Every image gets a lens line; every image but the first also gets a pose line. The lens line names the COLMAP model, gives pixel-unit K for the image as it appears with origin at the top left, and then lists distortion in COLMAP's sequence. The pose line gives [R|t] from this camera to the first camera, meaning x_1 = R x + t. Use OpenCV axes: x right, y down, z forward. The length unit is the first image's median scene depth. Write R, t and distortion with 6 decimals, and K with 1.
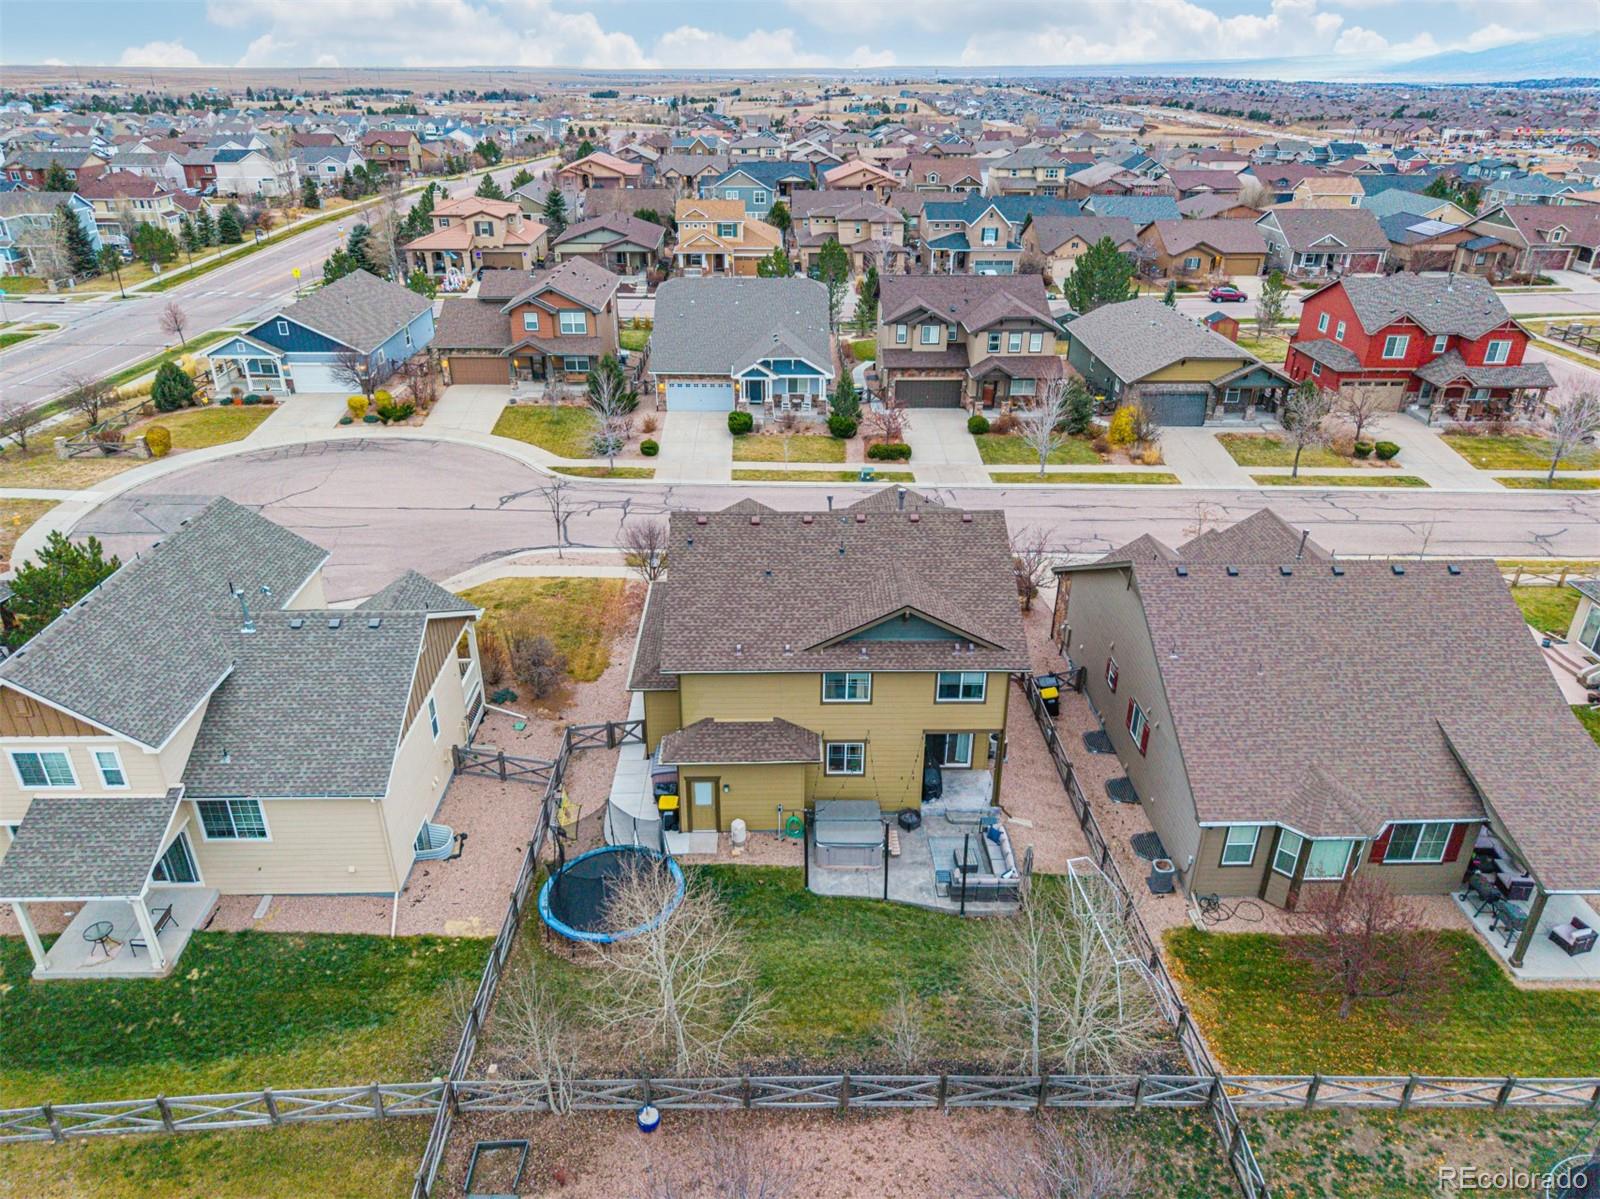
lens RADIAL K [[1070.2, 0, 800.0], [0, 1070.2, 599.5], [0, 0, 1]] dist [0.041275, -0.054162]
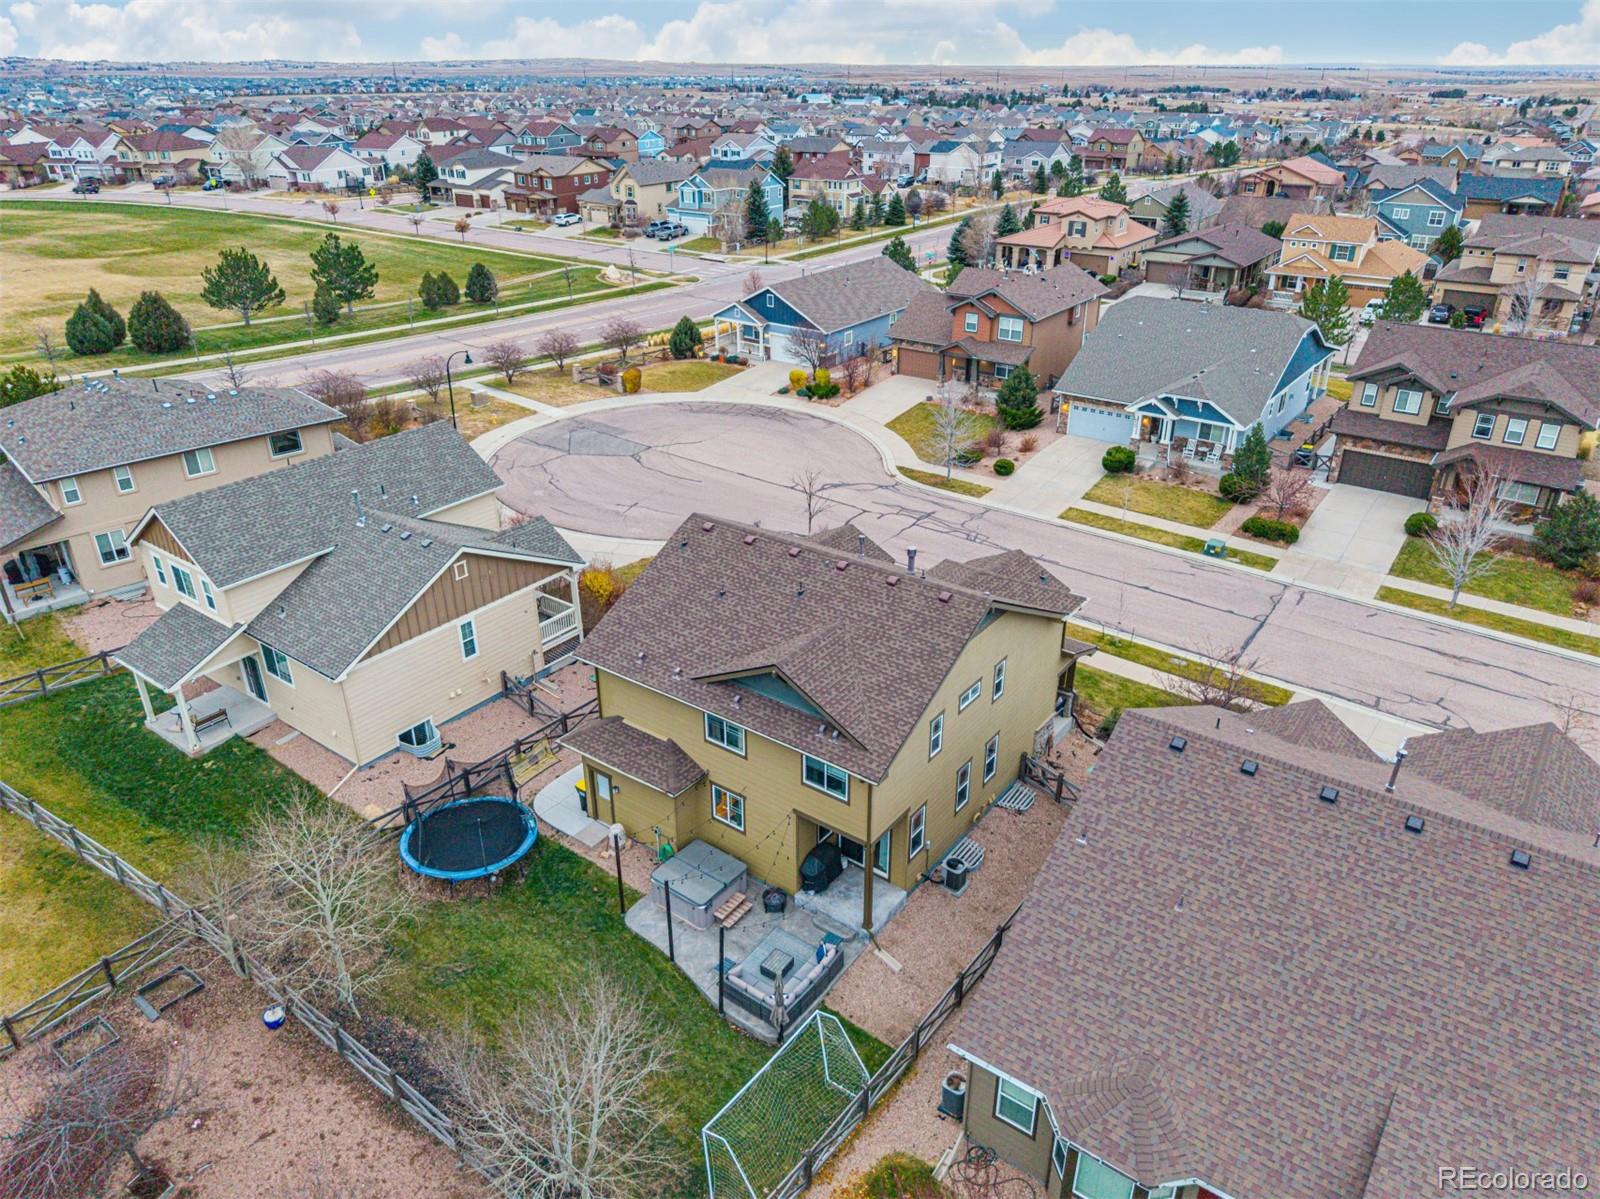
lens RADIAL K [[1087.2, 0, 794.7], [0, 1087.2, 591.7], [0, 0, 1]] dist [0.039689, -0.059871]
pose [[0.788572, 0.263516, -0.555620, 0.254315], [-0.268916, 0.960332, 0.073799, -0.052767], [0.553027, 0.091219, 0.828155, 0.104610]]
